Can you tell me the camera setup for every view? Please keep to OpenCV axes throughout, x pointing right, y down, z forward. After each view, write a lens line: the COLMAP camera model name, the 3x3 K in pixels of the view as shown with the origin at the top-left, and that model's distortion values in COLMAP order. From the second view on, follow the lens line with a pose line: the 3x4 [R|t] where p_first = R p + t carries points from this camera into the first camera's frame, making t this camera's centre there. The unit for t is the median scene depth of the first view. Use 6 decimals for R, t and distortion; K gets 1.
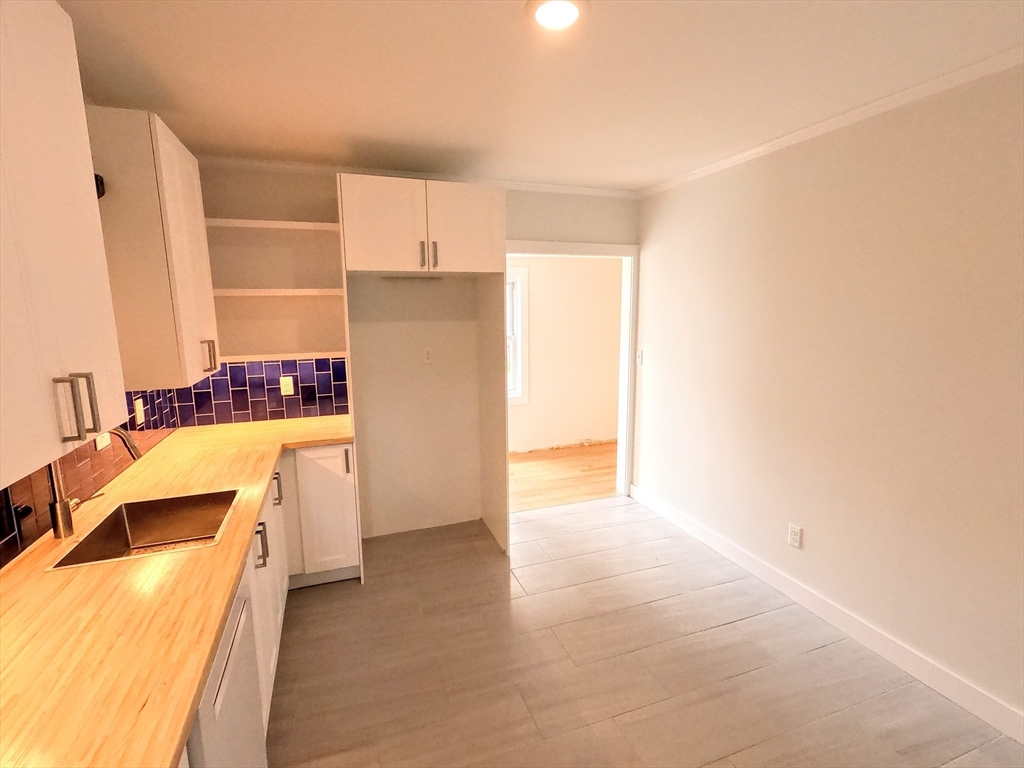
lens RADIAL K [[491.3, 0, 507.6], [0, 491.3, 383.0], [0, 0, 1]] dist [0.003989, 0.000571]
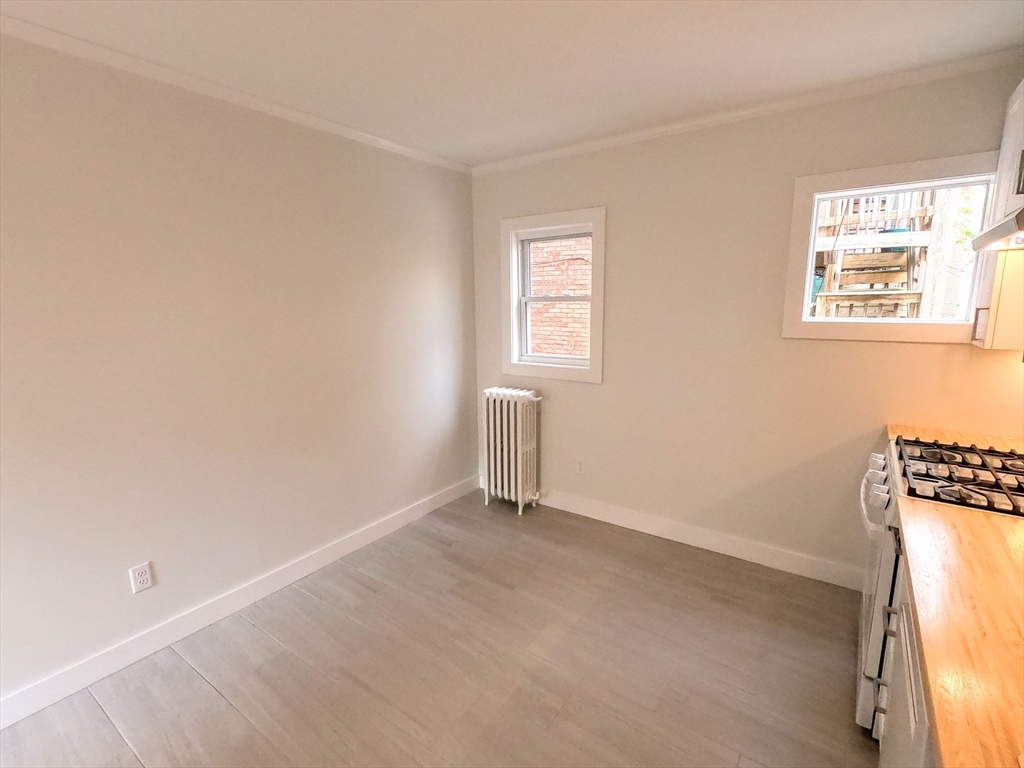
lens RADIAL K [[491.3, 0, 511.2], [0, 491.3, 387.0], [0, 0, 1]] dist [0.003989, 0.000571]
pose [[-0.569006, -0.124907, 0.812791, -0.357359], [0.141860, 0.958669, 0.246637, -0.094106], [-0.810005, 0.255641, -0.527769, 0.842841]]
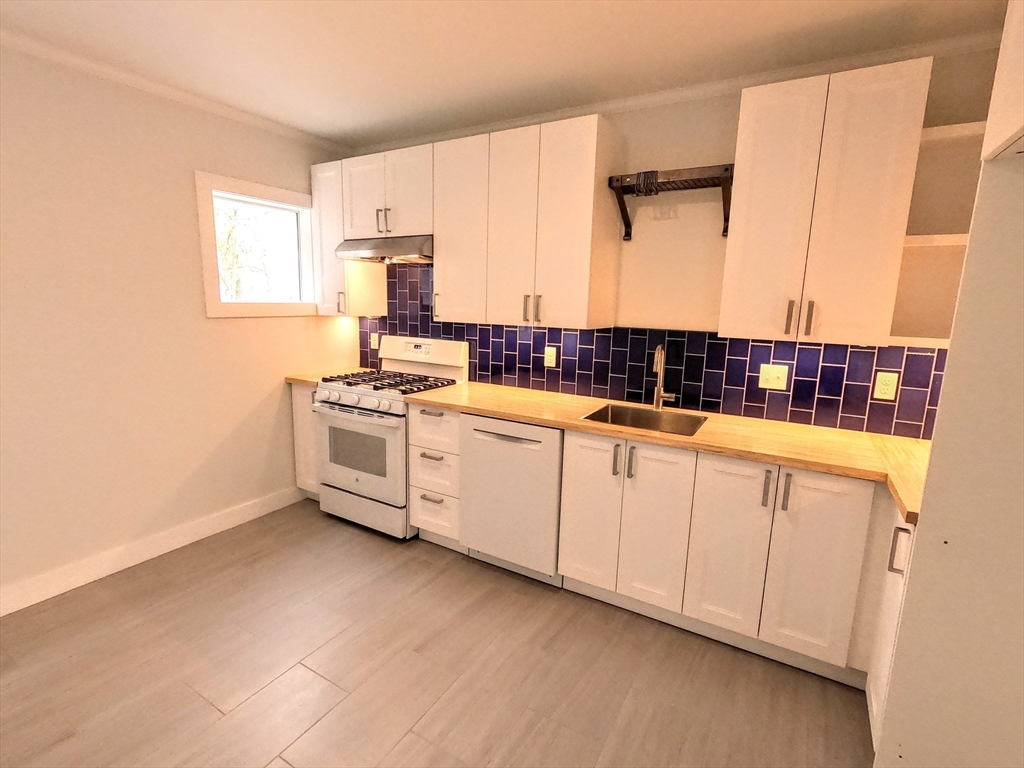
lens RADIAL K [[491.3, 0, 515.6], [0, 491.3, 384.9], [0, 0, 1]] dist [0.003989, 0.000571]
pose [[-0.768184, 0.106940, -0.631234, 0.296789], [-0.110932, 0.948805, 0.295741, -0.119587], [0.630545, 0.297208, -0.716994, 1.080078]]
